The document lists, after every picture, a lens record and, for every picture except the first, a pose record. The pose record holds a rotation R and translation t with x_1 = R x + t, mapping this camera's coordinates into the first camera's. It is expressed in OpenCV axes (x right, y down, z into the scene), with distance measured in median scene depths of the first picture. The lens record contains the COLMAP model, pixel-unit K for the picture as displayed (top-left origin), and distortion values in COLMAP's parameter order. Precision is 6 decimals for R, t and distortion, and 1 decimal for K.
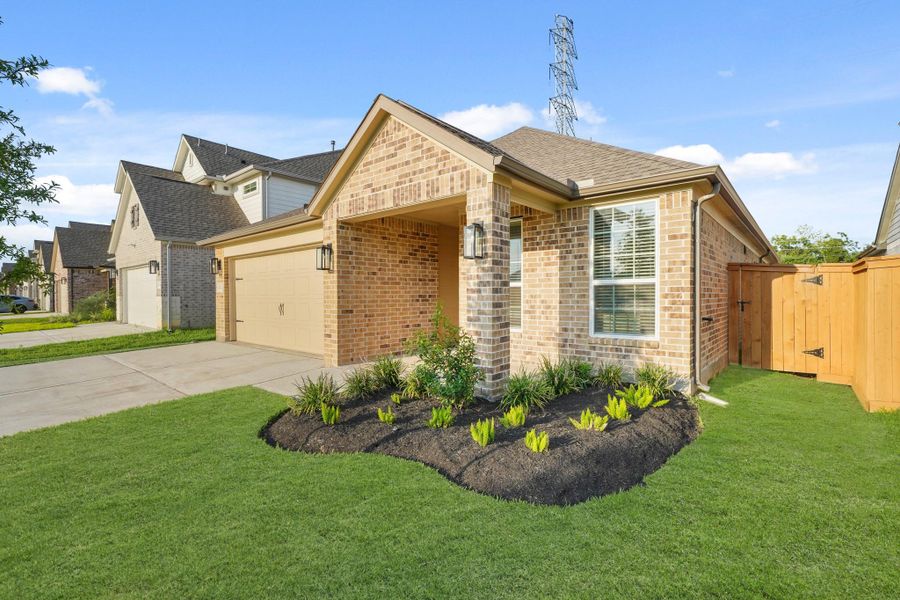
lens RADIAL K [[399.8, 0, 447.4], [0, 399.8, 298.5], [0, 0, 1]] dist [0.009998, 0.000181]
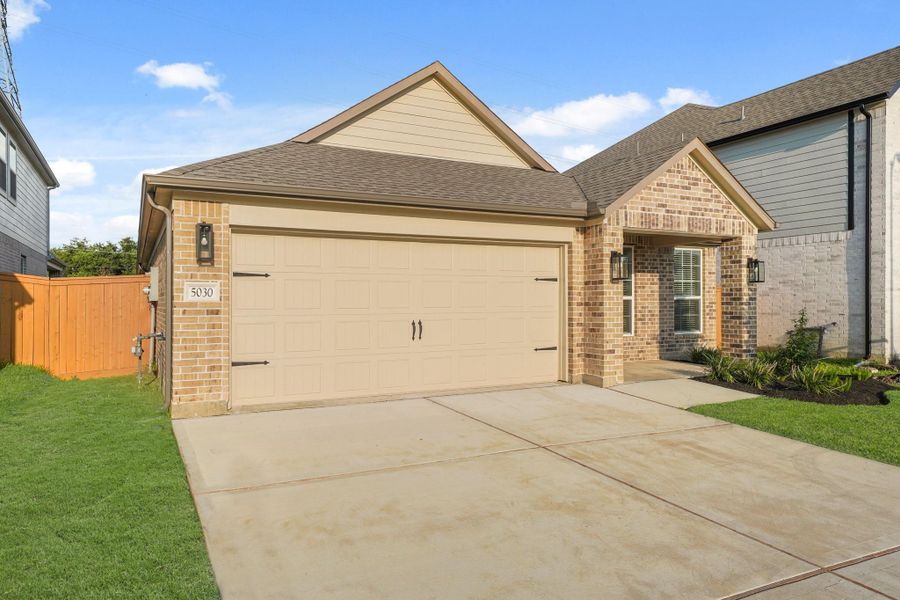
lens RADIAL K [[518.8, 0, 411.4], [0, 518.8, 301.4], [0, 0, 1]] dist [0.024491, 0.000237]
pose [[0.441800, 0.005695, 0.897095, -1.749750], [0.009821, 0.999889, -0.011184, -0.014257], [-0.897060, 0.013751, 0.441695, 0.985945]]
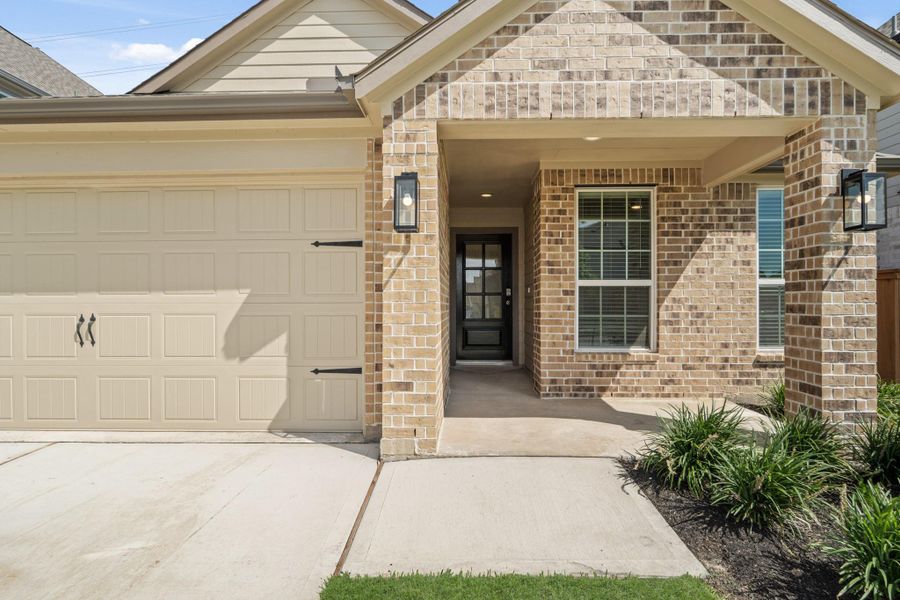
lens RADIAL K [[461.9, 0, 461.5], [0, 461.9, 303.1], [0, 0, 1]] dist [-0.000189, 0.000259]
pose [[0.782406, 0.009576, 0.622695, -0.621967], [0.001208, 0.999857, -0.016893, 0.013588], [-0.622767, 0.013969, 0.782282, 0.637611]]
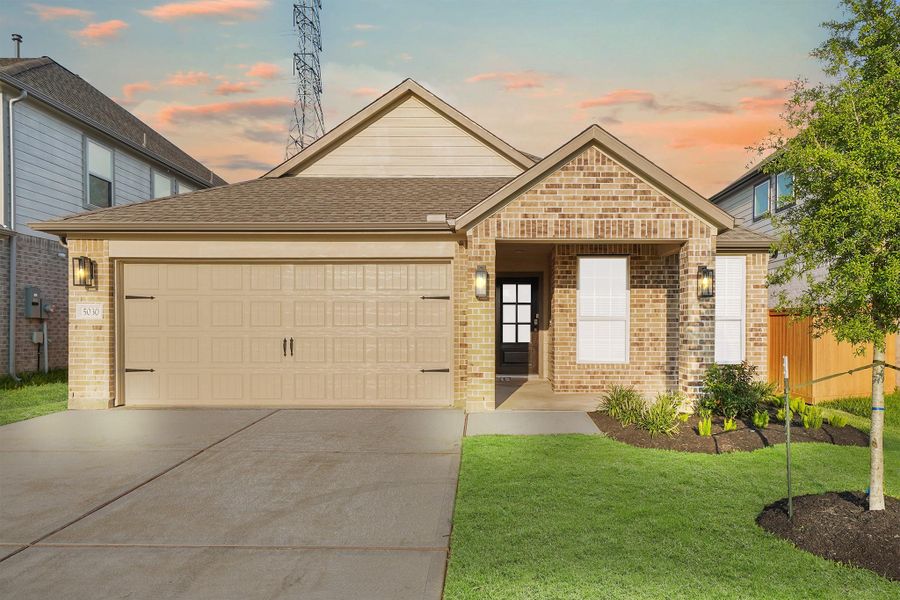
lens RADIAL K [[563.3, 0, 497.7], [0, 563.3, 339.4], [0, 0, 1]] dist [0.018281, 0.000027]
pose [[0.768691, -0.002610, 0.639615, -1.137945], [0.000289, 0.999993, 0.003734, 0.015823], [-0.639620, -0.002685, 0.768687, 0.071859]]
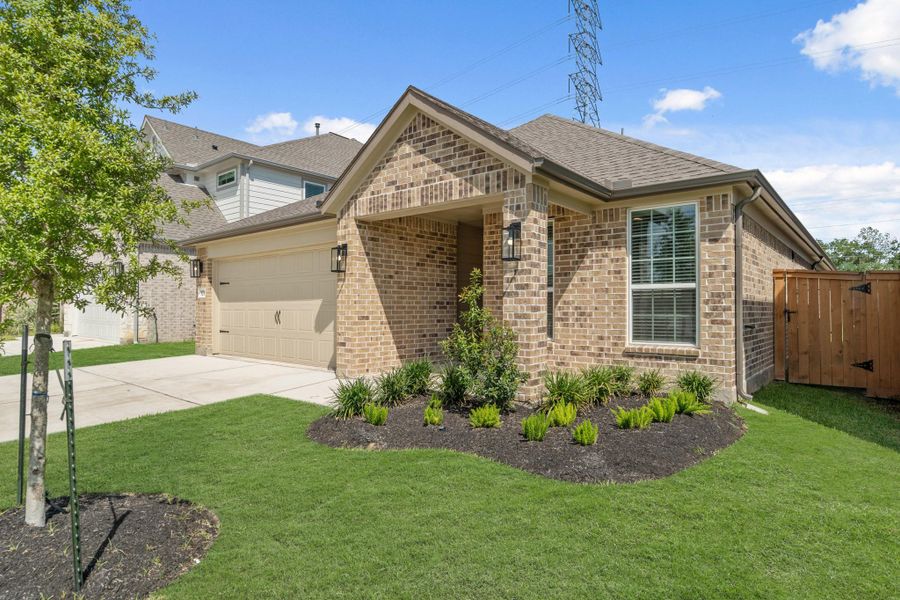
lens RADIAL K [[492.6, 0, 450.0], [0, 492.6, 300.0], [0, 0, 1]] dist [0.000574, 0.000386]
pose [[0.999822, 0.007577, 0.017284, -0.079641], [-0.007149, 0.999669, -0.024727, 0.020290], [-0.017466, 0.024599, 0.999545, -0.148579]]
